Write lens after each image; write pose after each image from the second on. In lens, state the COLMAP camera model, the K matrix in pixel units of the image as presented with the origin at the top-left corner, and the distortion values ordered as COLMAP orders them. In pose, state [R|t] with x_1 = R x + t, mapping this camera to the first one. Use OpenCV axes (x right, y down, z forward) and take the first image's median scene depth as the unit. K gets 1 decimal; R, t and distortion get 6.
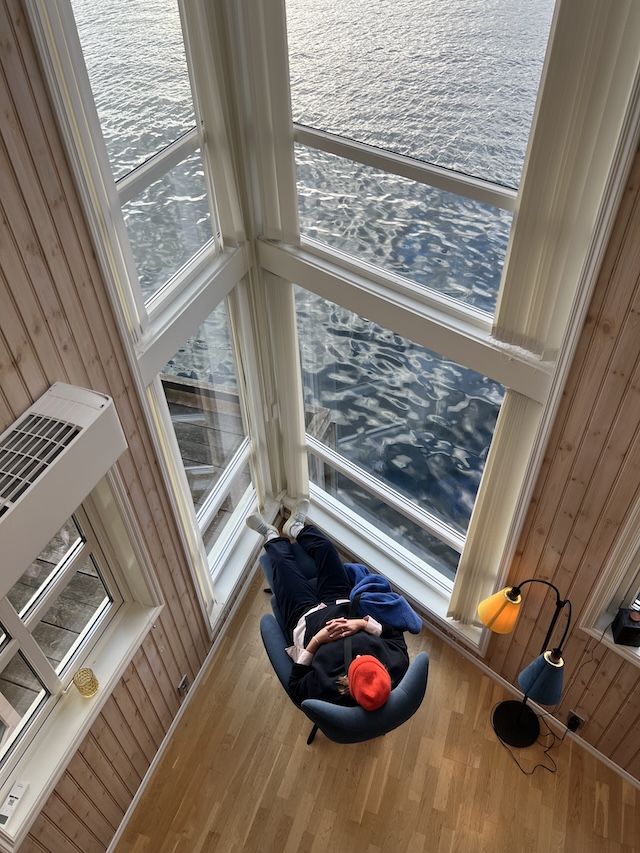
lens RADIAL K [[641.7, 0, 320.0], [0, 641.7, 426.5], [0, 0, 1]] dist [0.000640, -0.000642]
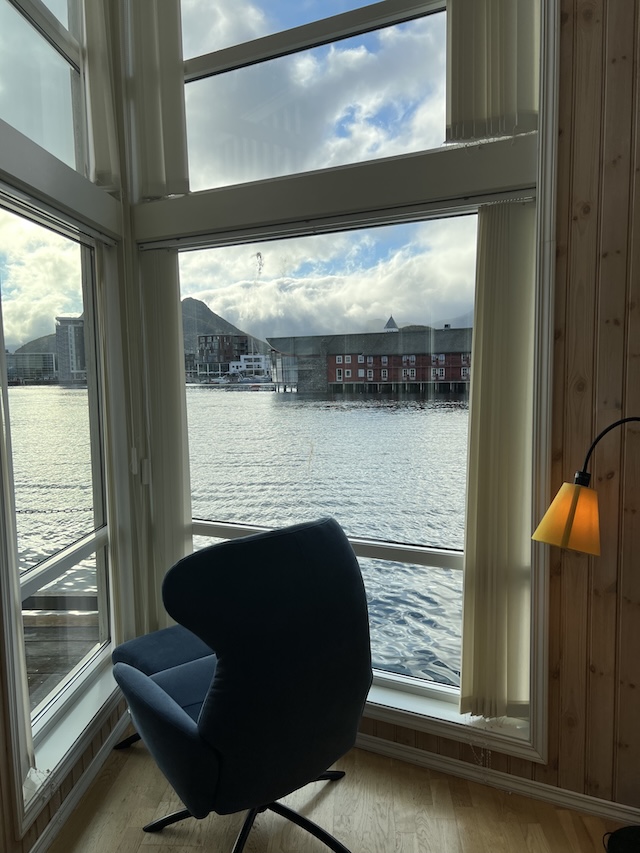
lens RADIAL K [[641.7, 0, 320.0], [0, 641.7, 426.5], [0, 0, 1]] dist [0.000640, -0.000642]
pose [[0.960084, -0.011477, 0.279476, -0.118092], [0.180740, 0.788010, -0.588535, 0.554291], [-0.213475, 0.615556, 0.758630, 0.565994]]
